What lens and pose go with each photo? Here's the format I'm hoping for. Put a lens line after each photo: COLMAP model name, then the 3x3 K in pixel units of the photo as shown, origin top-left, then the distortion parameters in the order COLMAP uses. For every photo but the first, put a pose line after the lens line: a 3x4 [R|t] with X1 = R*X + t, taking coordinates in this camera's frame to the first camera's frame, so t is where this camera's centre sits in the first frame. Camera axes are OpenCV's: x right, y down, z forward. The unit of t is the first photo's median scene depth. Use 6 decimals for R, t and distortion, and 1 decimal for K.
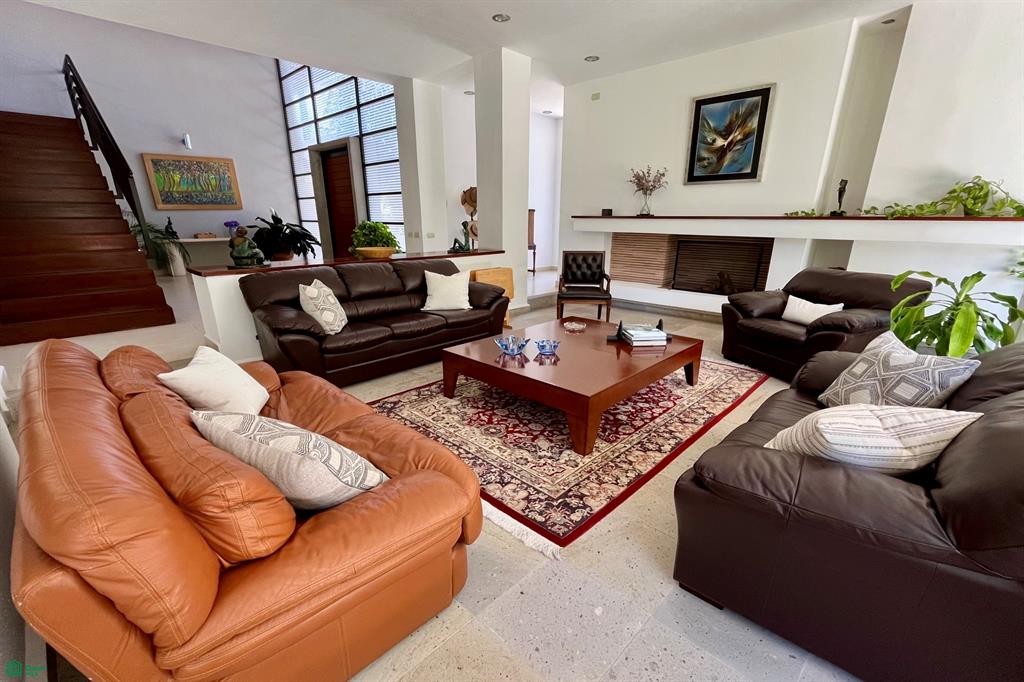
lens RADIAL K [[422.8, 0, 510.5], [0, 422.8, 341.4], [0, 0, 1]] dist [-0.003825, -0.000845]
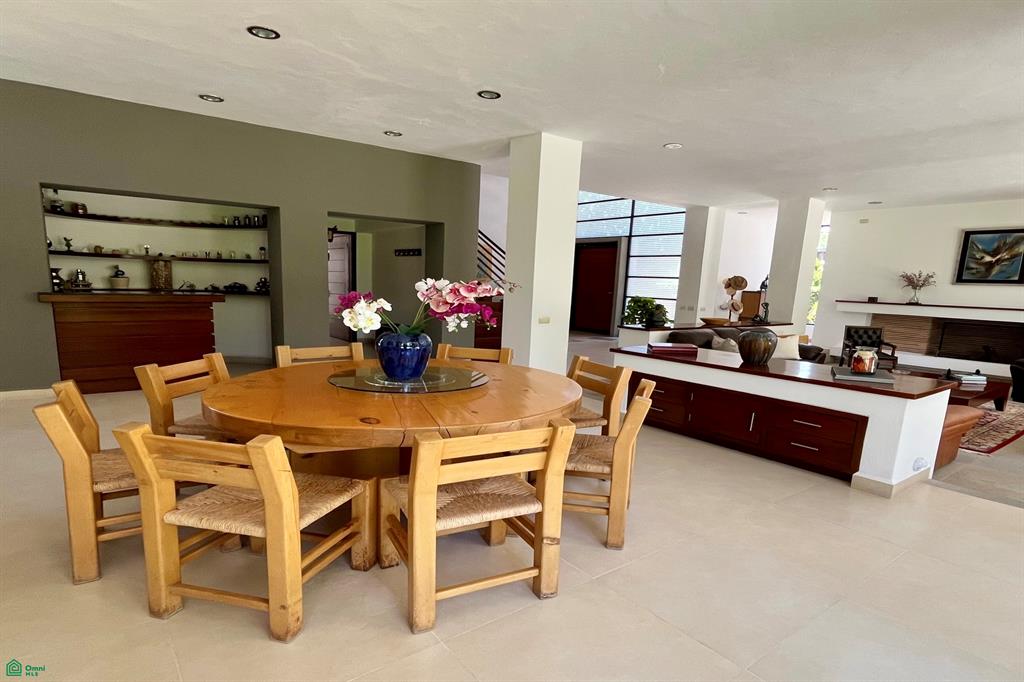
lens RADIAL K [[422.8, 0, 514.0], [0, 422.8, 342.8], [0, 0, 1]] dist [-0.003825, -0.000845]
pose [[0.968759, 0.056181, -0.241559, -0.641873], [-0.091246, 0.986426, -0.136519, 0.148016], [0.230610, 0.154295, 0.960735, -0.650998]]
